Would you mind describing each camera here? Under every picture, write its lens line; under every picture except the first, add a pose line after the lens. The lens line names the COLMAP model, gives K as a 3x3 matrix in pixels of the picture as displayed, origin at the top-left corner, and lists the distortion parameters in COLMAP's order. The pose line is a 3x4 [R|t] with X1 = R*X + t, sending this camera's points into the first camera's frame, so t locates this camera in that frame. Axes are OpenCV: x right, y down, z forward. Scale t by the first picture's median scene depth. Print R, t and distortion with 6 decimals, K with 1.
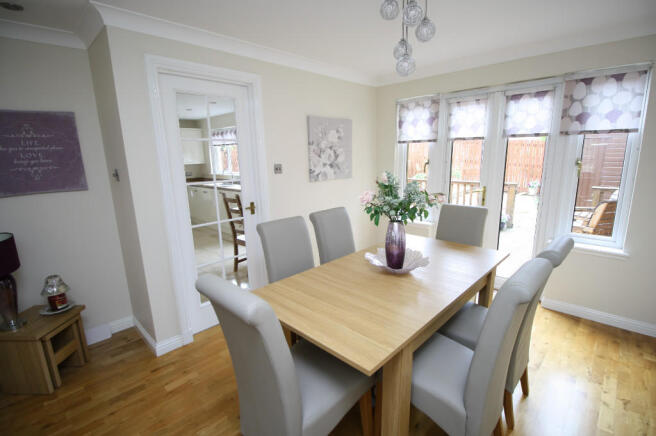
lens RADIAL K [[312.0, 0, 332.7], [0, 312.0, 220.5], [0, 0, 1]] dist [-0.002987, -0.001237]
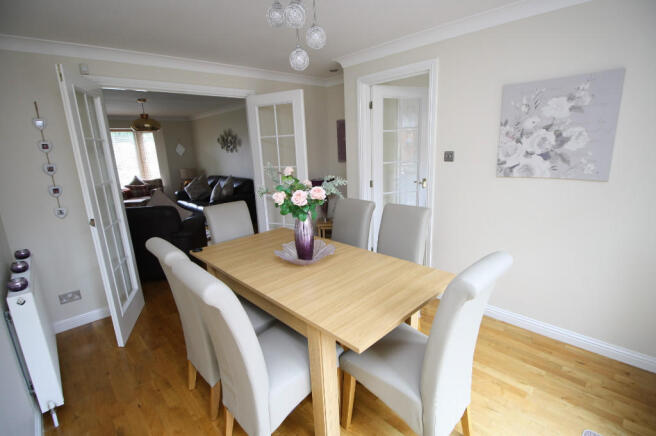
lens RADIAL K [[312.0, 0, 332.1], [0, 312.0, 217.3], [0, 0, 1]] dist [-0.002987, -0.001237]
pose [[-0.042875, 0.239496, -0.969950, 0.676730], [-0.178613, 0.953365, 0.243296, -0.139562], [0.982985, 0.183677, 0.001902, 0.622132]]
